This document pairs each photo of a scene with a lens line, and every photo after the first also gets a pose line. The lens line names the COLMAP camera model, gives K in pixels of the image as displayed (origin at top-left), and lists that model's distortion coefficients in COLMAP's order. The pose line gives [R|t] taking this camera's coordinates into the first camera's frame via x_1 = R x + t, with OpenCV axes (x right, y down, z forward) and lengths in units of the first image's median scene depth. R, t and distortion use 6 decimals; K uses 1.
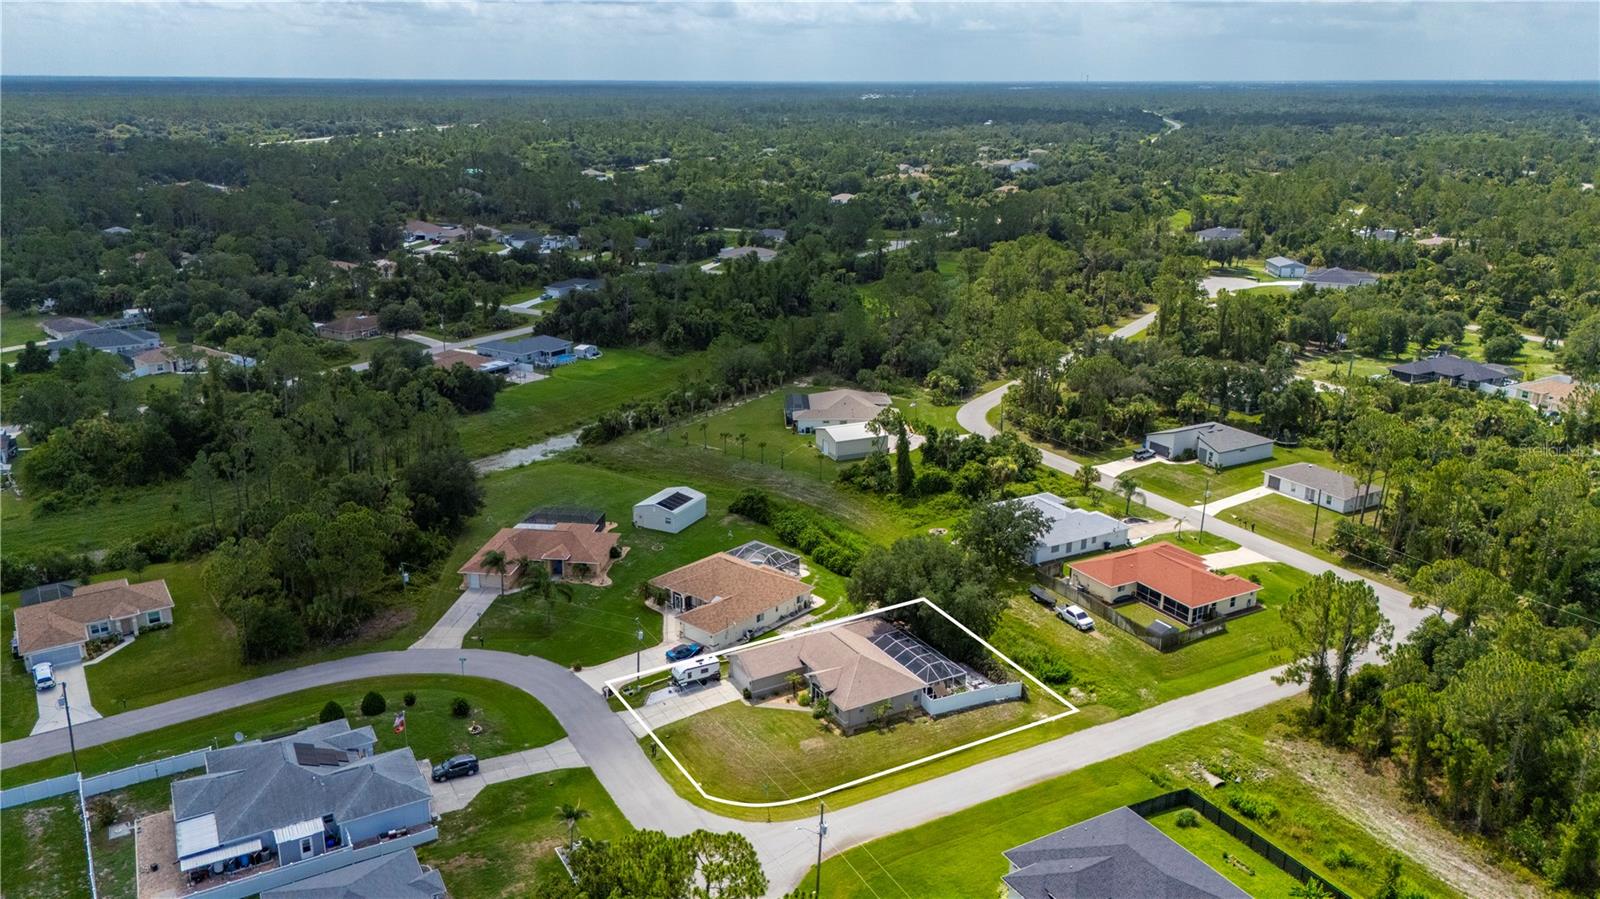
lens RADIAL K [[1171.8, 0, 793.6], [0, 1171.8, 454.7], [0, 0, 1]] dist [0.078454, -0.093292]
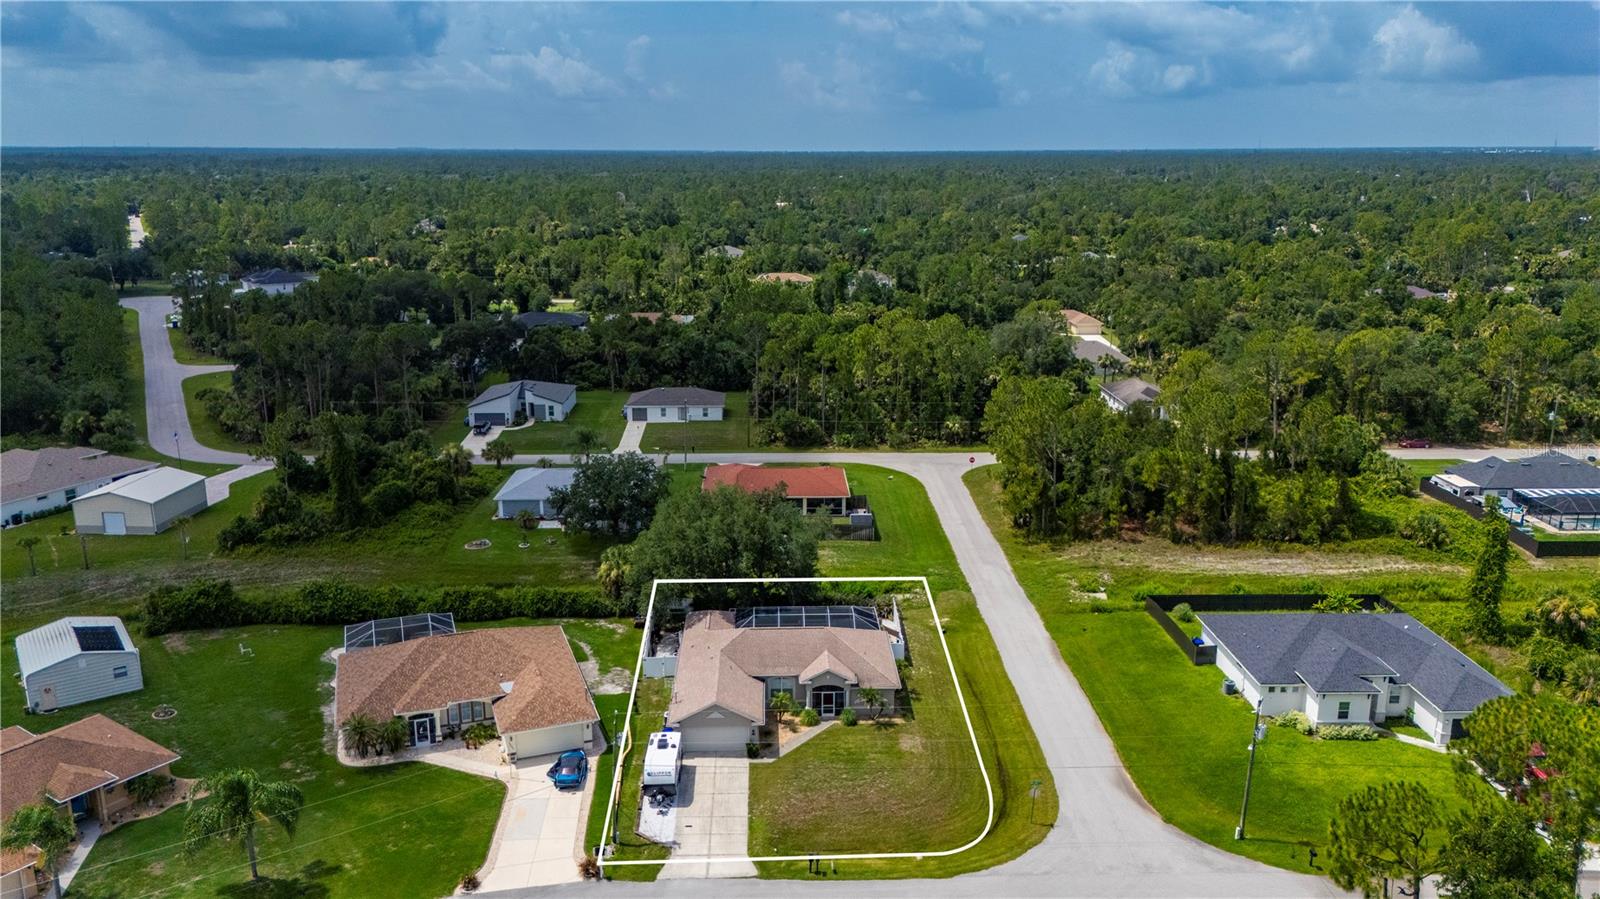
lens RADIAL K [[1184.4, 0, 800.0], [0, 1184.4, 449.5], [0, 0, 1]] dist [0.080444, -0.088897]
pose [[0.462601, -0.219839, 0.858878, -0.423789], [0.269959, 0.957693, 0.099729, -0.011249], [-0.844466, 0.185727, 0.502378, 0.467561]]
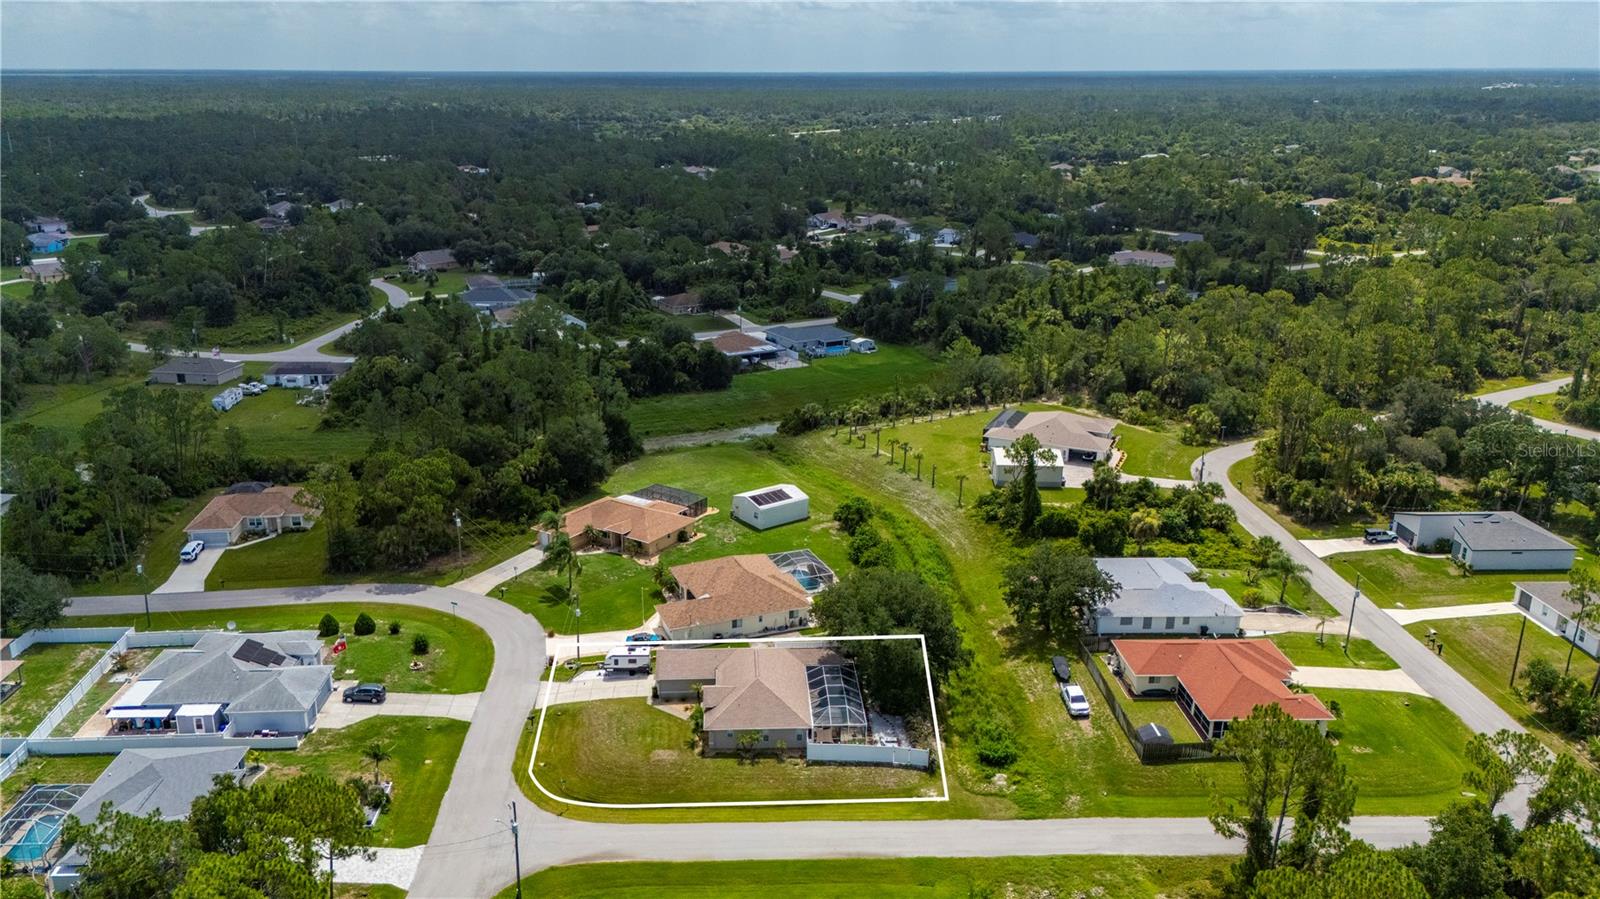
lens RADIAL K [[1186.5, 0, 761.2], [0, 1186.5, 453.6], [0, 0, 1]] dist [0.093477, -0.133977]
pose [[0.886837, 0.139459, -0.440536, 0.343741], [-0.138795, 0.989740, 0.033913, -0.031609], [0.440745, 0.031069, 0.897094, 0.102314]]
